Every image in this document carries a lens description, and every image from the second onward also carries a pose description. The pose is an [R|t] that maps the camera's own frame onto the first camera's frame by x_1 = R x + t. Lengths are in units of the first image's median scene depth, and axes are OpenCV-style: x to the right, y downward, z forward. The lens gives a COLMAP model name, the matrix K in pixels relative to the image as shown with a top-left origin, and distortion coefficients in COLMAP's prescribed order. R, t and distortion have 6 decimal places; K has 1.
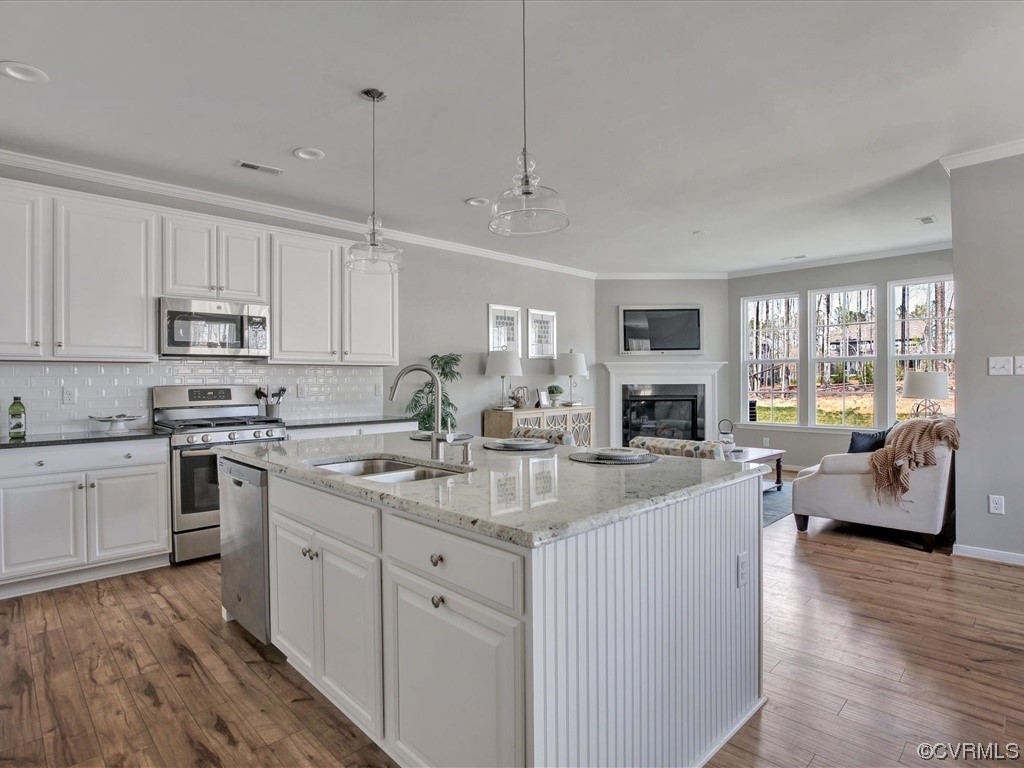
lens RADIAL K [[526.8, 0, 512.0], [0, 526.8, 384.0], [0, 0, 1]] dist [-0.001143, 0.000701]
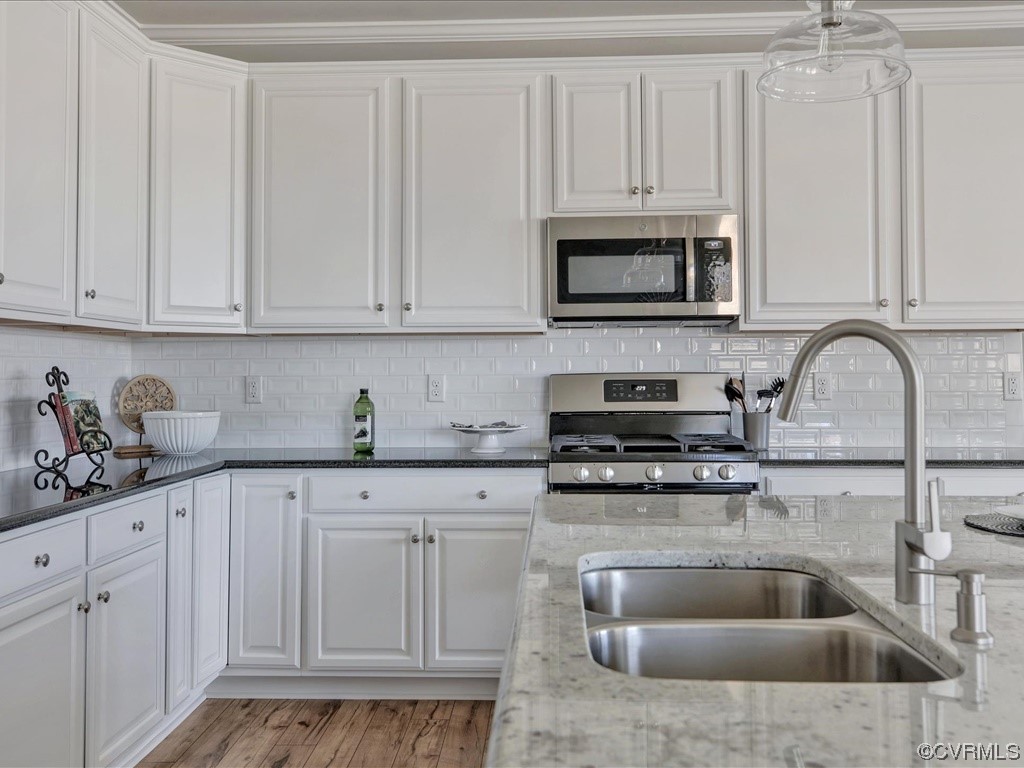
lens RADIAL K [[1009.9, 0, 513.1], [0, 1009.9, 333.1], [0, 0, 1]] dist [0.014610, 0.006622]
pose [[0.696942, -0.021243, -0.716813, 0.092127], [-0.005424, 0.999376, -0.034890, -0.002247], [0.717107, 0.028204, 0.696392, 0.239979]]
